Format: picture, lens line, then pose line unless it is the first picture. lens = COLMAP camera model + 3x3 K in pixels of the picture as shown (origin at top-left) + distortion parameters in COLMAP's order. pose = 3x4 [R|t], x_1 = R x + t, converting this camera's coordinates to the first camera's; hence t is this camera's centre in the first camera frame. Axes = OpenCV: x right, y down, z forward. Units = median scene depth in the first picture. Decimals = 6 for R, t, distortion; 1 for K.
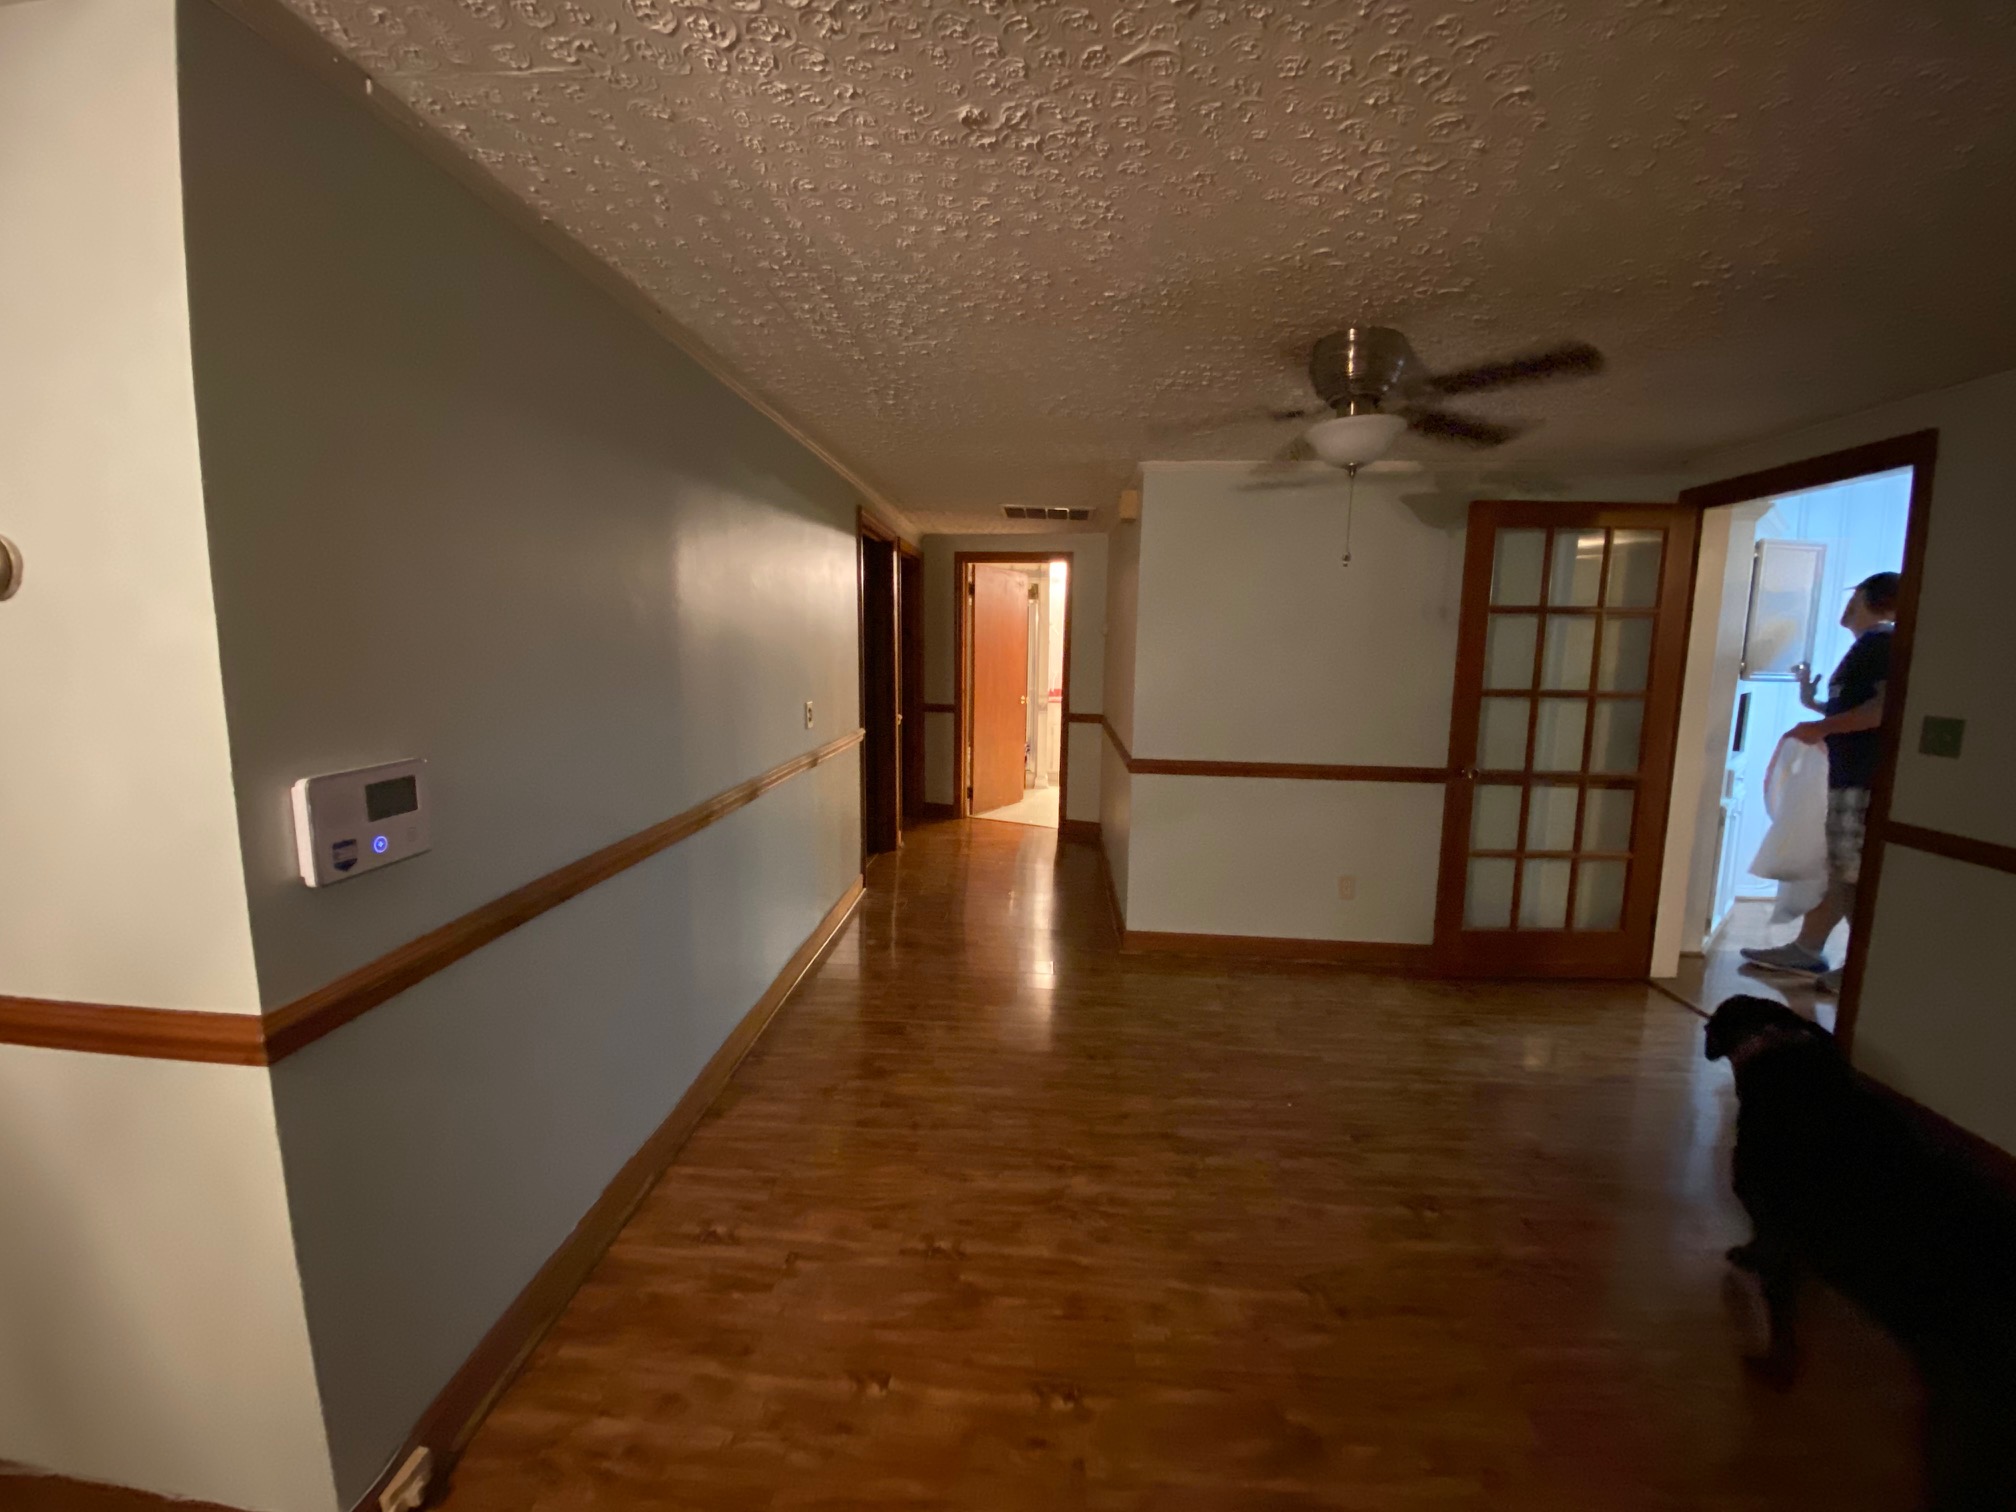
lens RADIAL K [[801.6, 0, 1008.0], [0, 801.6, 756.0], [0, 0, 1]] dist [0.016981, -0.018729]
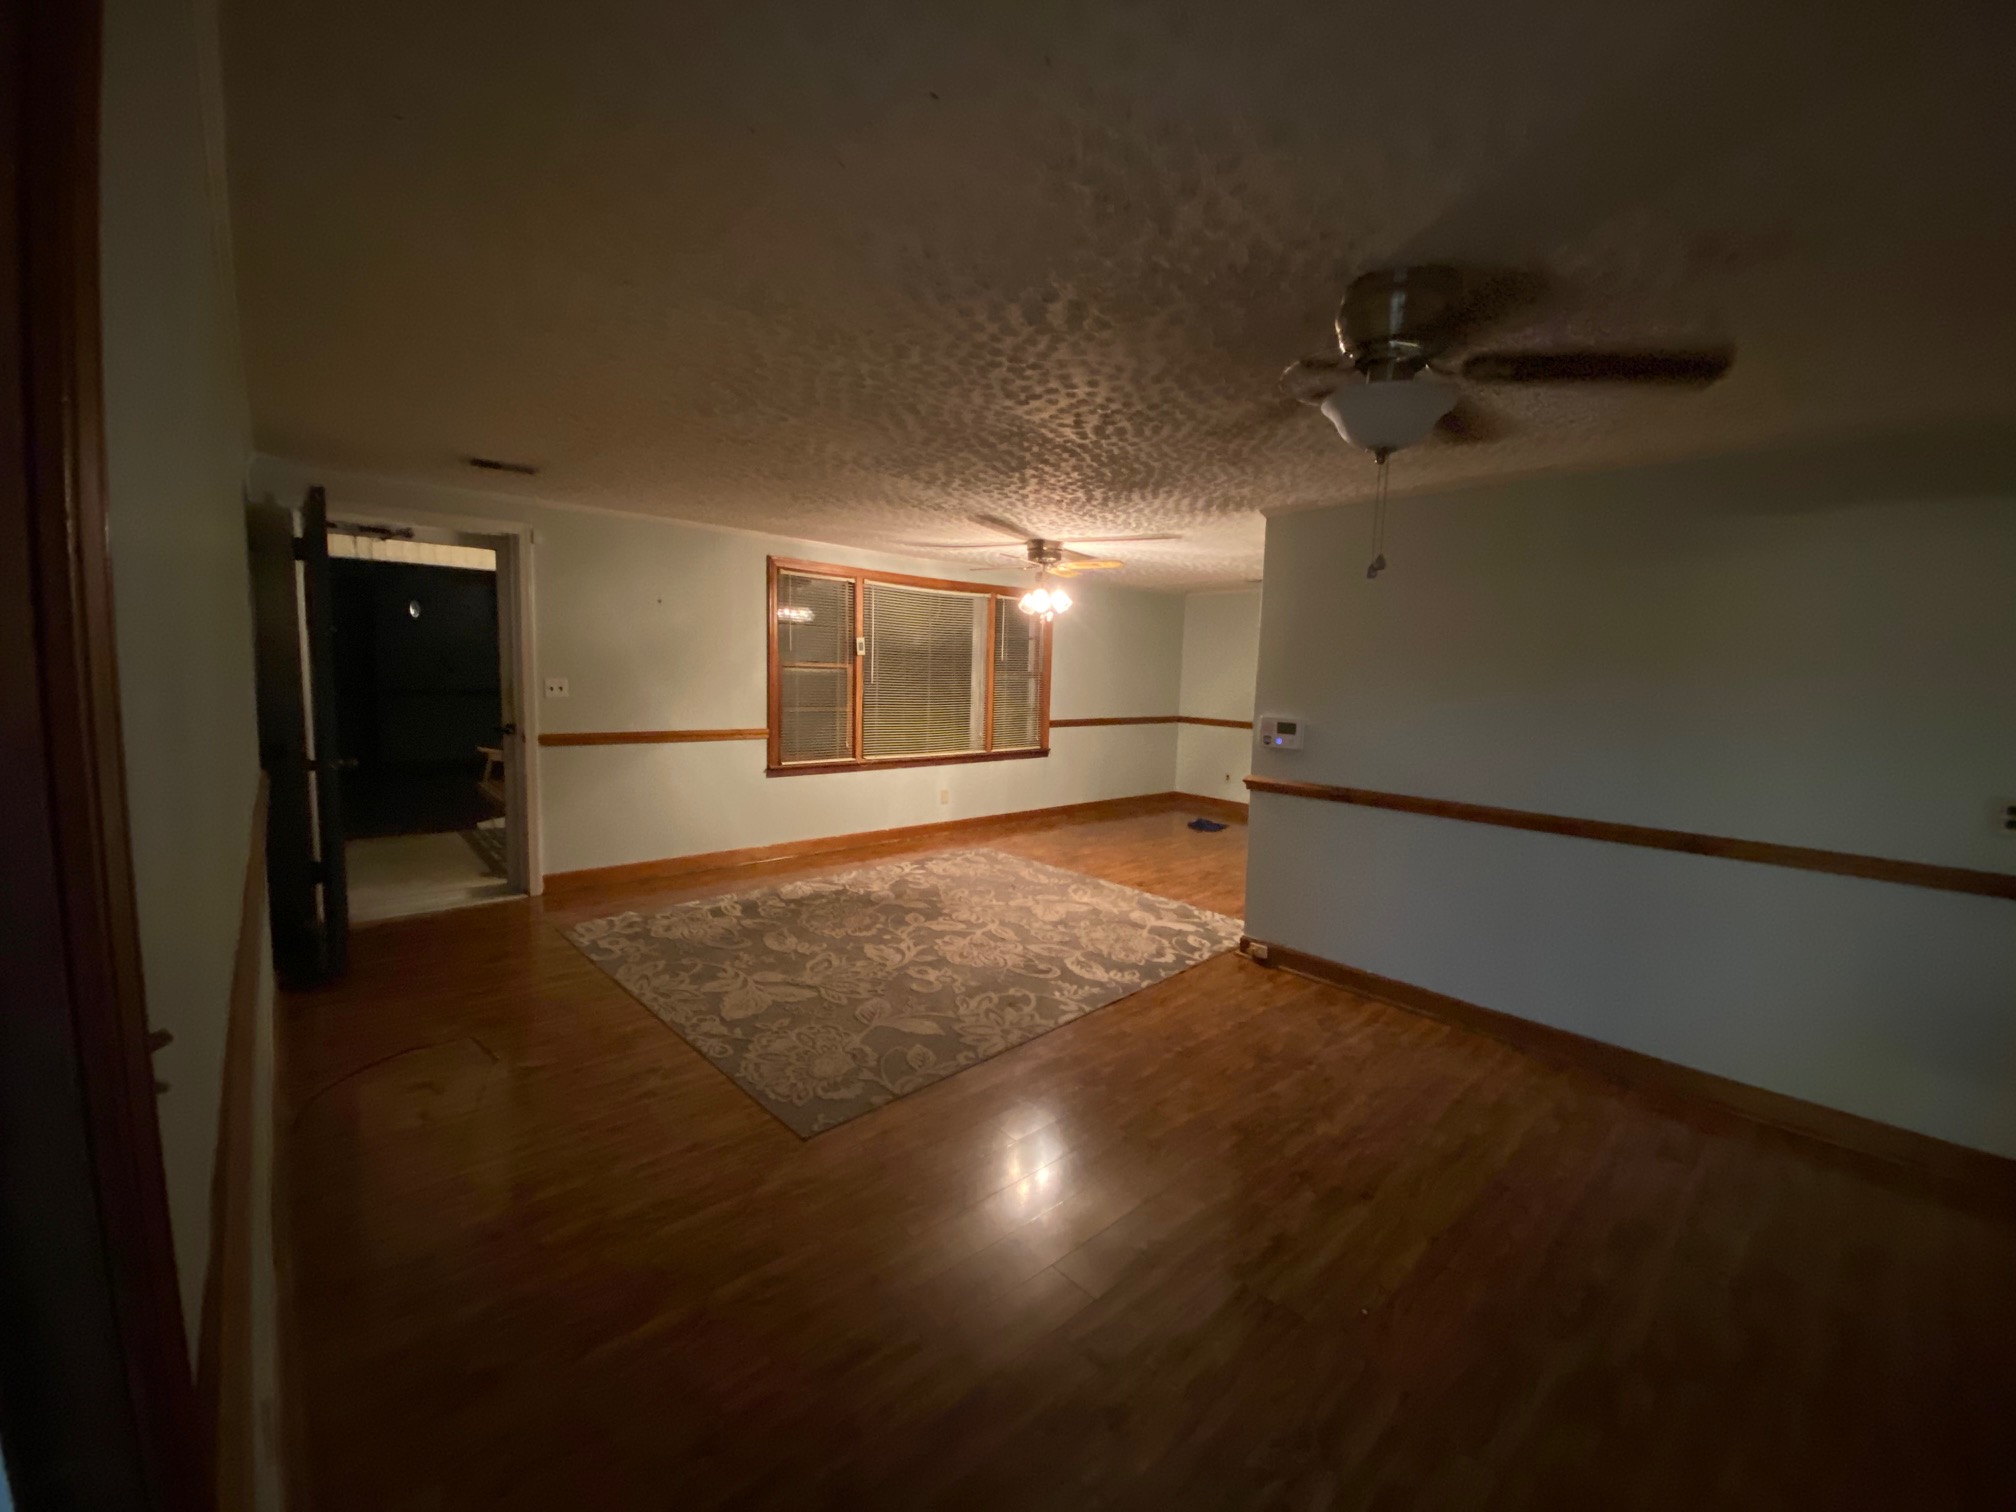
lens RADIAL K [[808.5, 0, 1007.7], [0, 808.5, 744.9], [0, 0, 1]] dist [0.020339, -0.019400]
pose [[-0.701102, 0.027753, -0.712520, 0.786730], [-0.154038, 0.969754, 0.189341, -0.110374], [0.696224, 0.242503, -0.675622, 0.825332]]
